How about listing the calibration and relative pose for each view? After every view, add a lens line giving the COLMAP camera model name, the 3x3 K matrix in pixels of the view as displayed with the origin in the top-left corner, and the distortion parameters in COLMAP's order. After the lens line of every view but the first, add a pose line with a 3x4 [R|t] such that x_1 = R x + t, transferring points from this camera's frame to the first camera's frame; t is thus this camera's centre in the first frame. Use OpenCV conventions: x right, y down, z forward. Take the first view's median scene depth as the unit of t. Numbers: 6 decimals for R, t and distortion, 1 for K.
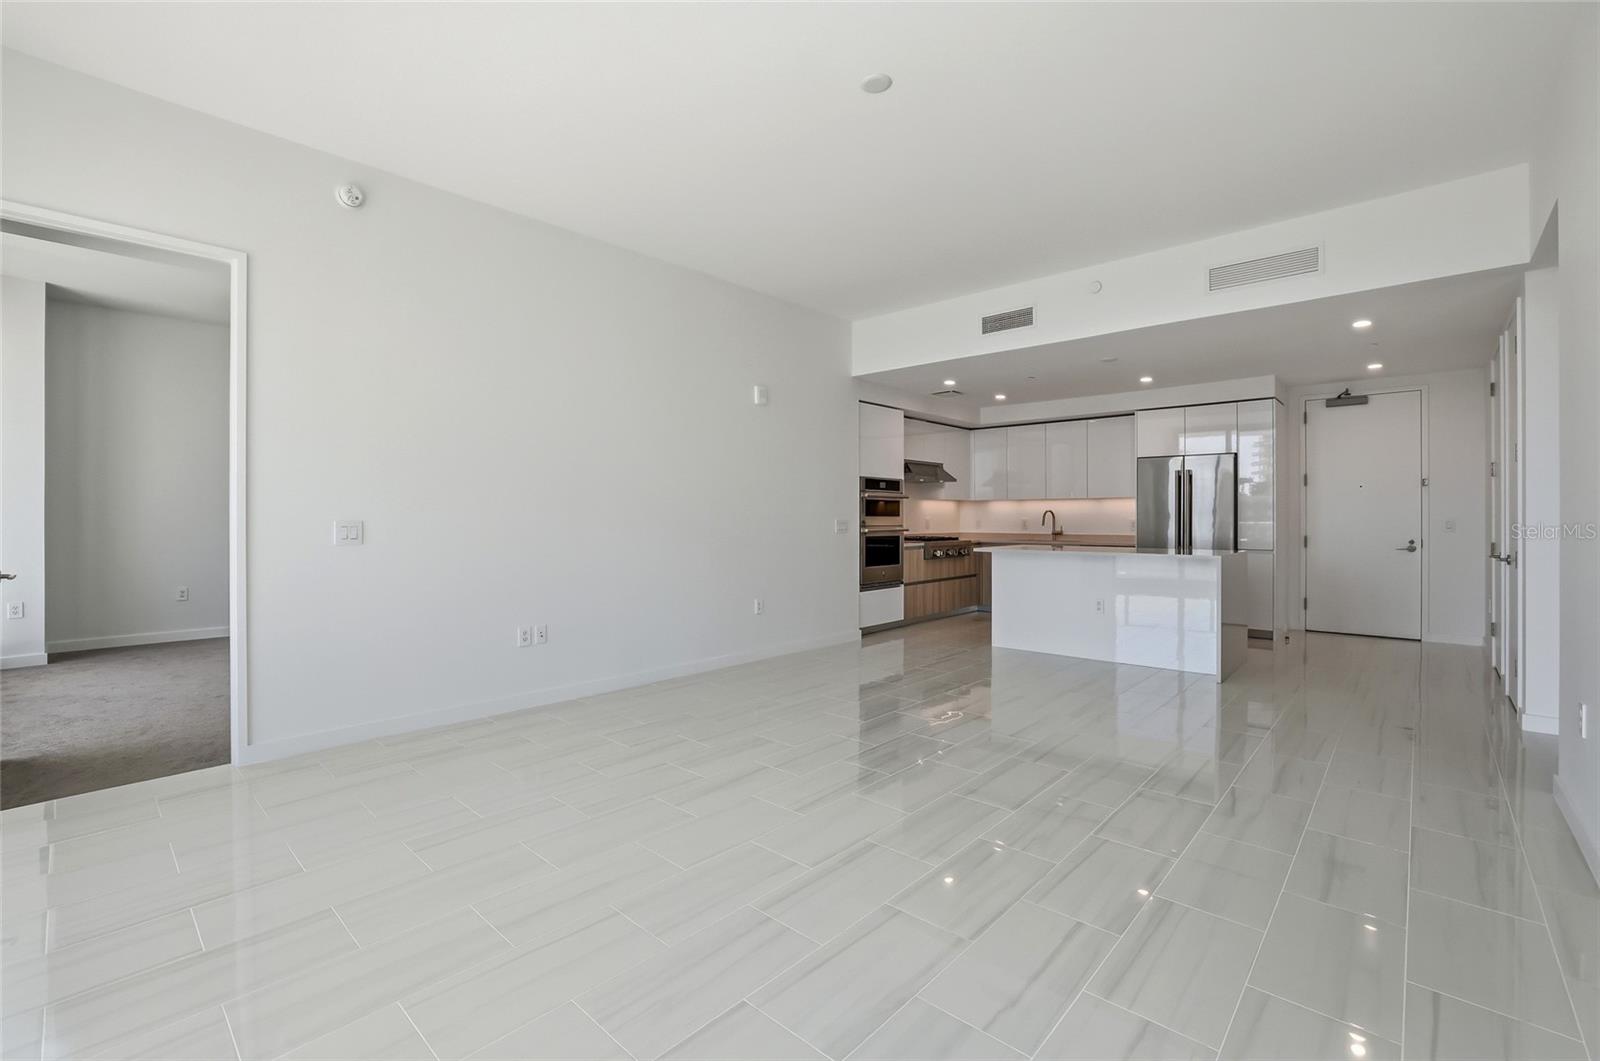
lens RADIAL K [[692.4, 0, 798.0], [0, 692.4, 515.5], [0, 0, 1]] dist [-0.036757, 0.012420]
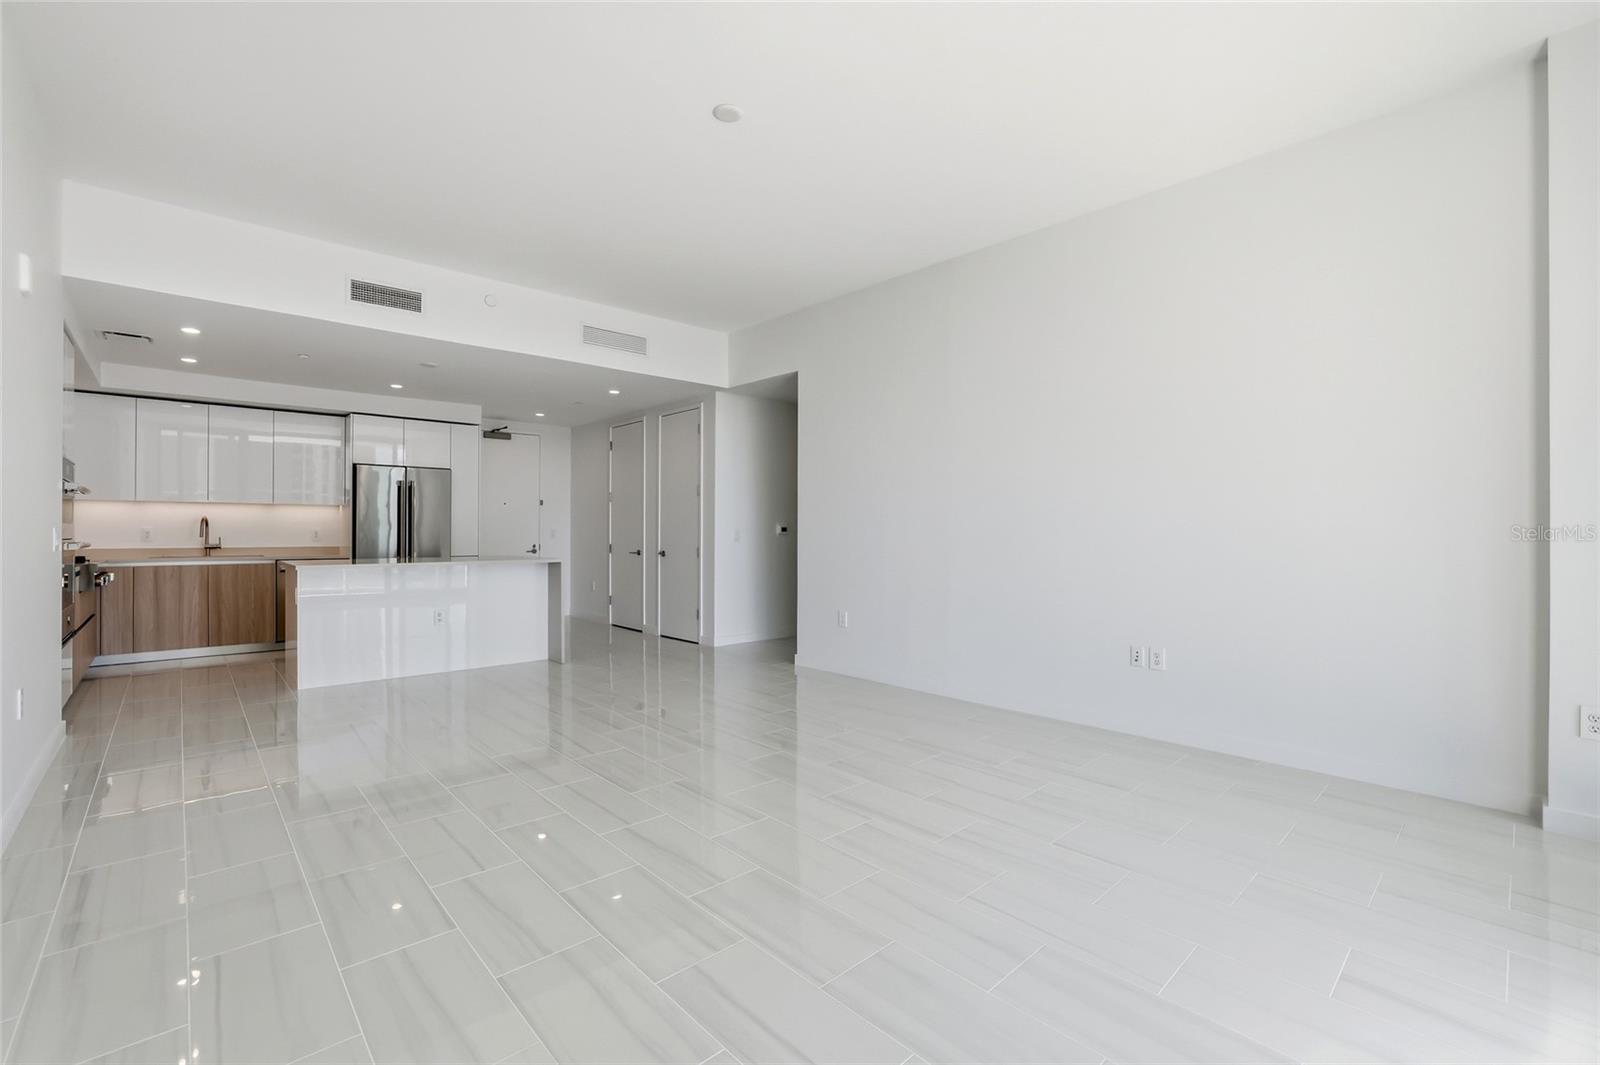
lens RADIAL K [[692.4, 0, 784.5], [0, 692.4, 528.3], [0, 0, 1]] dist [-0.036757, 0.012420]
pose [[0.106872, 0.003989, 0.994265, -0.385507], [-0.005072, 0.999981, -0.003466, 0.005080], [-0.994260, -0.004672, 0.106890, 0.330581]]
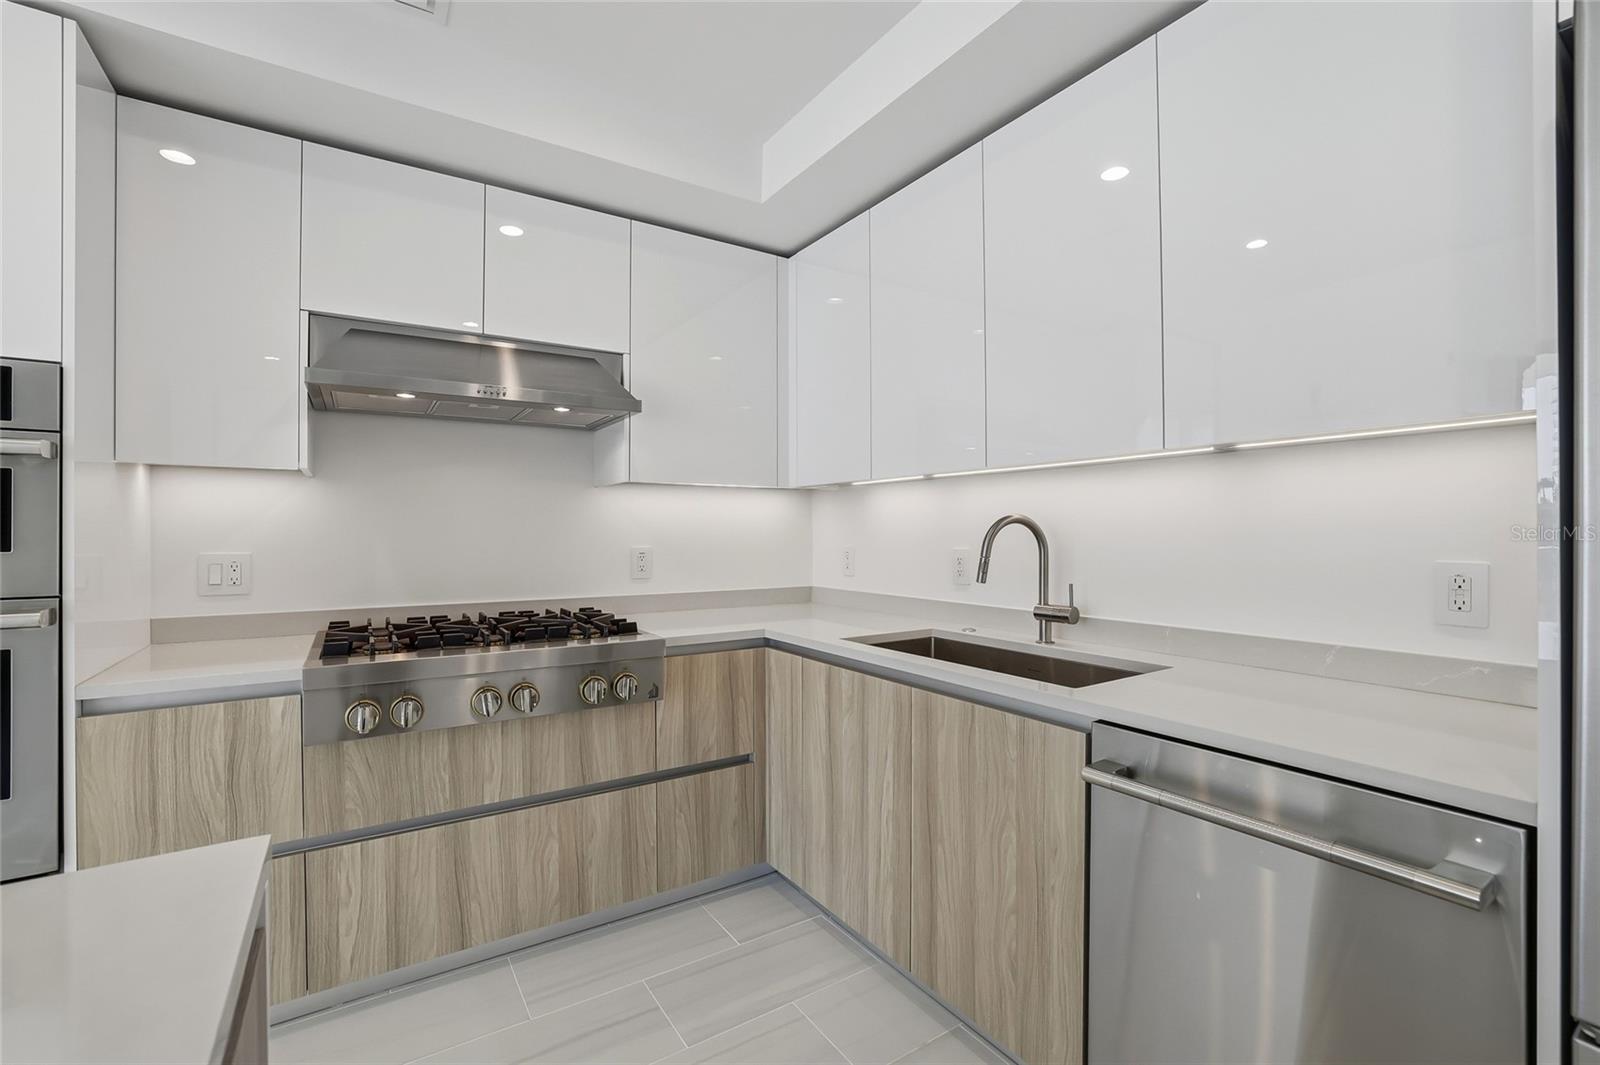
lens RADIAL K [[692.4, 0, 790.4], [0, 692.4, 530.6], [0, 0, 1]] dist [-0.036757, 0.012420]
pose [[0.966166, -0.001817, -0.257915, 0.422339], [0.002013, 0.999998, 0.000499, -0.003930], [0.257914, -0.001001, 0.966167, 0.903917]]
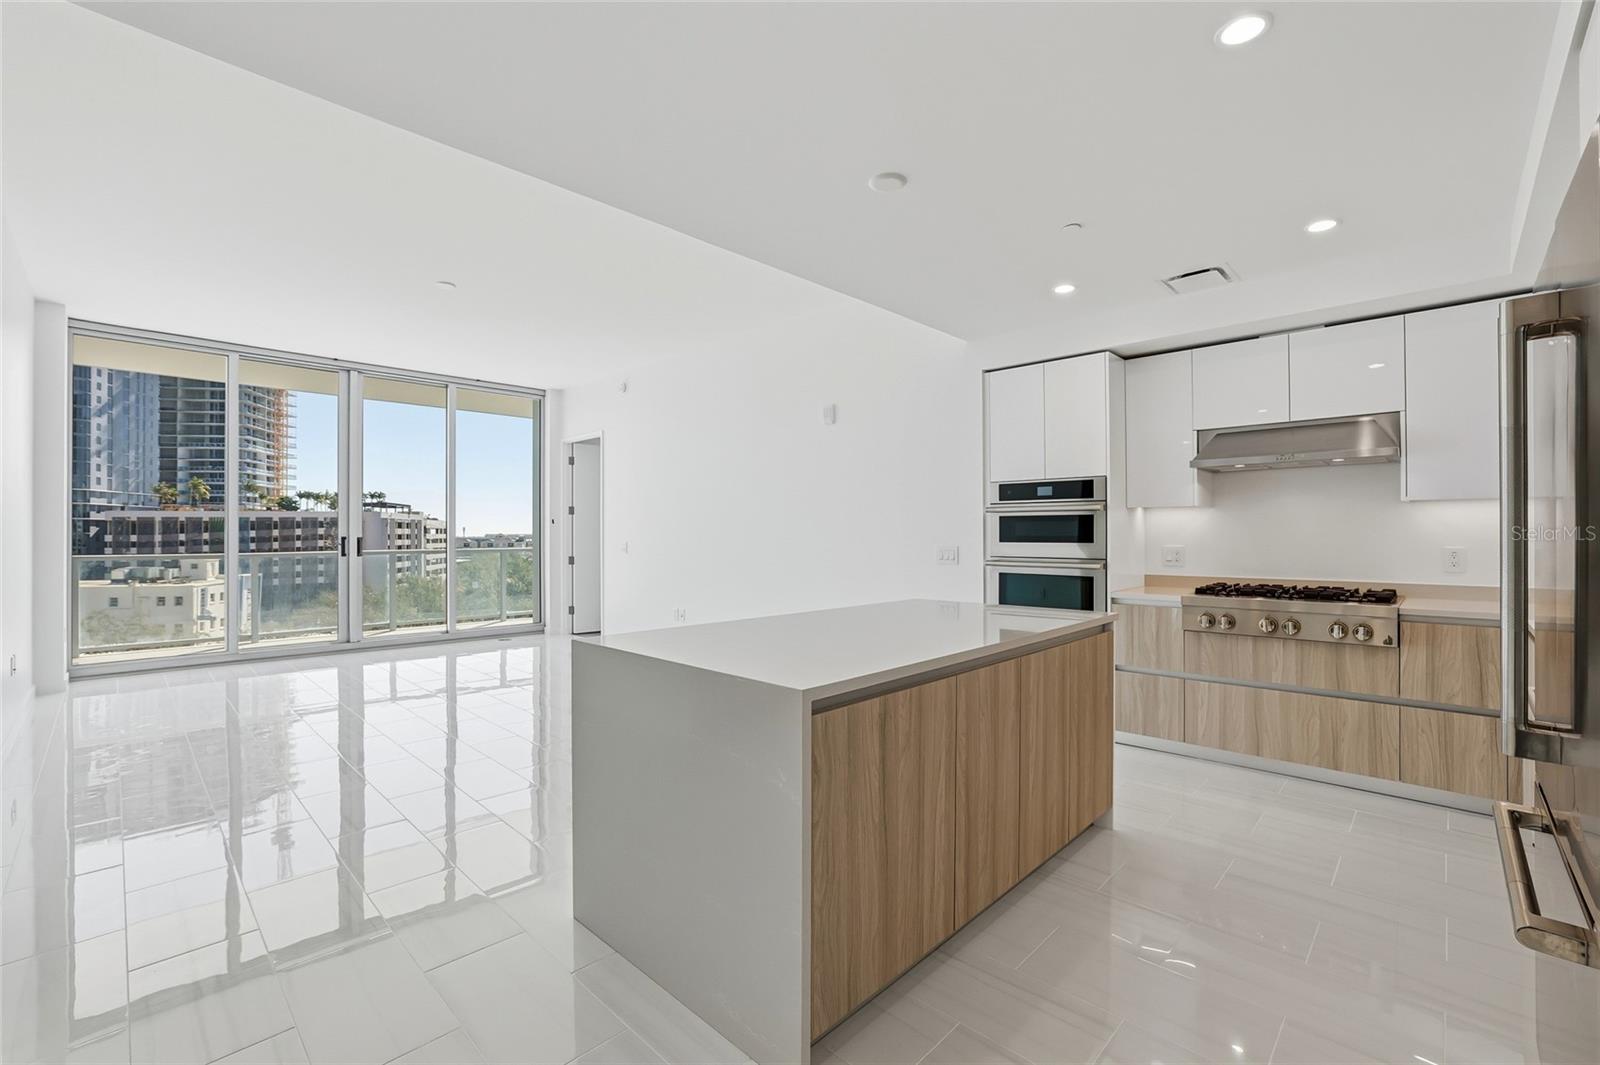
lens RADIAL K [[692.4, 0, 796.9], [0, 692.4, 533.6], [0, 0, 1]] dist [-0.036757, 0.012420]
pose [[-0.029298, -0.006061, -0.999552, 0.741841], [0.000379, 0.999981, -0.006075, -0.002575], [0.999571, -0.000557, -0.029295, 0.801085]]
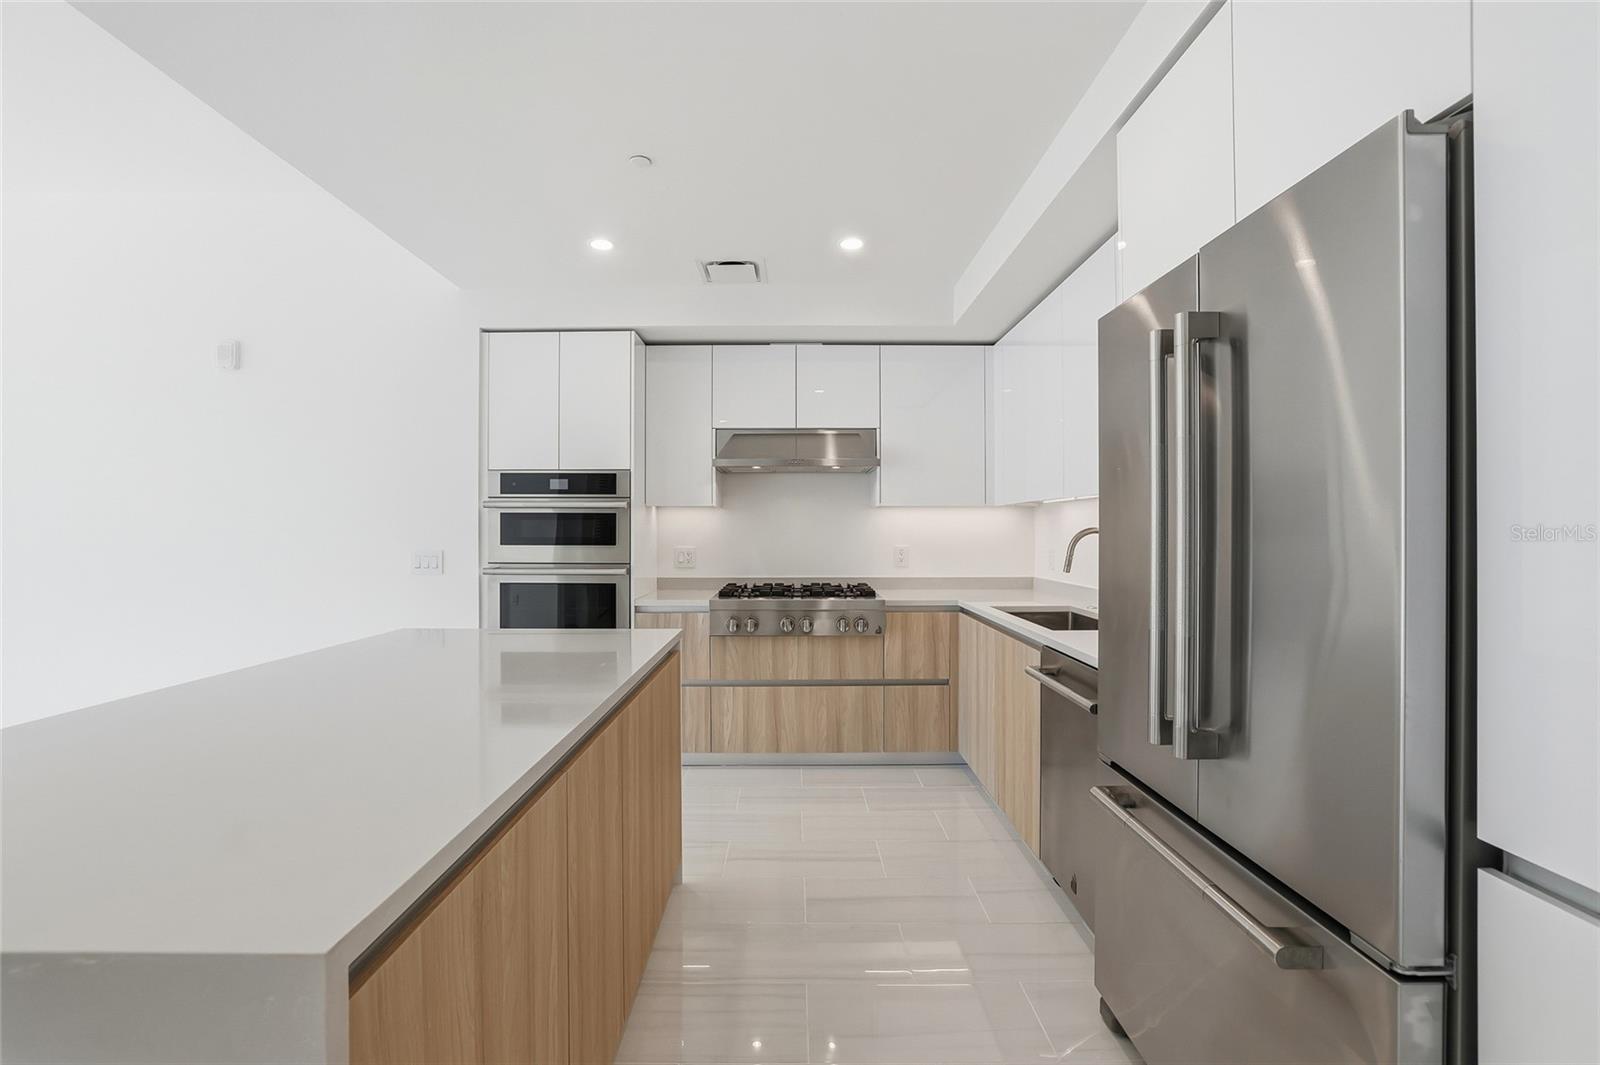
lens RADIAL K [[692.4, 0, 791.6], [0, 692.4, 524.7], [0, 0, 1]] dist [-0.036757, 0.012420]
pose [[0.675255, -0.006353, -0.737557, 0.621517], [0.002970, 0.999978, -0.005894, -0.009999], [0.737579, 0.001789, 0.675259, 0.783264]]
